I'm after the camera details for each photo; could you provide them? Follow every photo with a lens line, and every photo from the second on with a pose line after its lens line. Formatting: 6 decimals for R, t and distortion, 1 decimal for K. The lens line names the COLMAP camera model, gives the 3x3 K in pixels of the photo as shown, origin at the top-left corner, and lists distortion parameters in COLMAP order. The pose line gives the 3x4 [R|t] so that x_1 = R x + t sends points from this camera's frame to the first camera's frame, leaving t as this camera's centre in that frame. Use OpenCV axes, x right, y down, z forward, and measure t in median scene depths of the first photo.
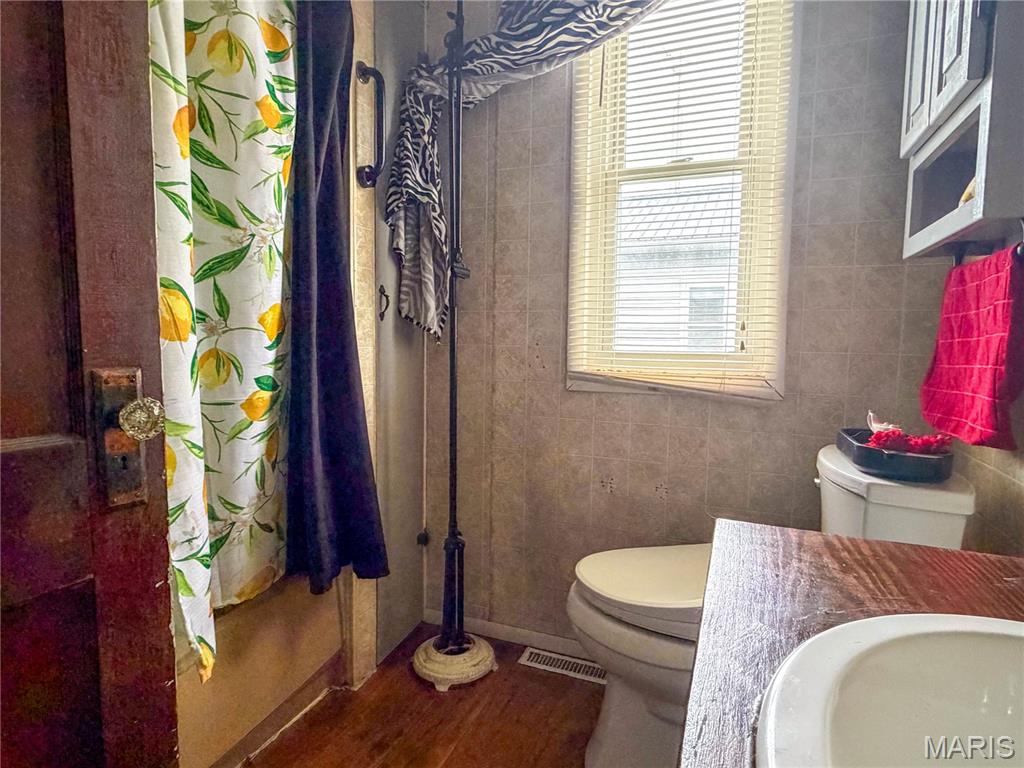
lens RADIAL K [[526.8, 0, 512.0], [0, 526.8, 384.0], [0, 0, 1]] dist [0.002555, -0.000062]
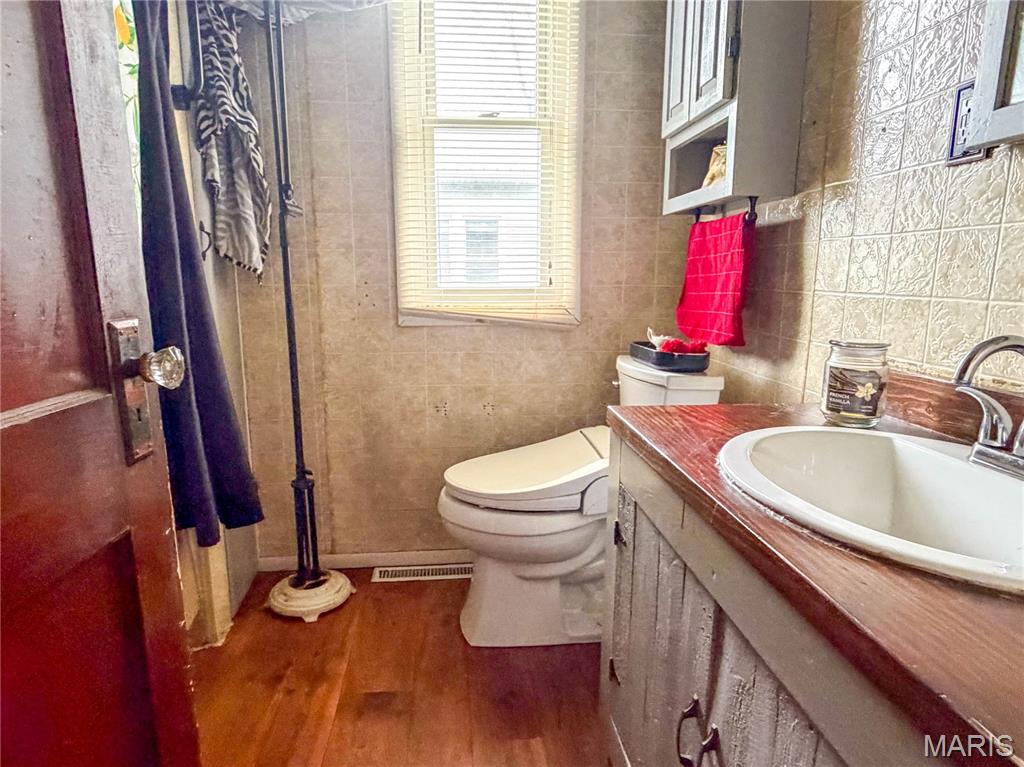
lens RADIAL K [[532.1, 0, 494.1], [0, 532.1, 367.3], [0, 0, 1]] dist [0.002780, 0.000911]
pose [[0.906642, -0.084955, 0.413258, -0.186636], [0.048538, 0.994016, 0.097857, -0.001553], [-0.419098, -0.068662, 0.905341, -0.064092]]
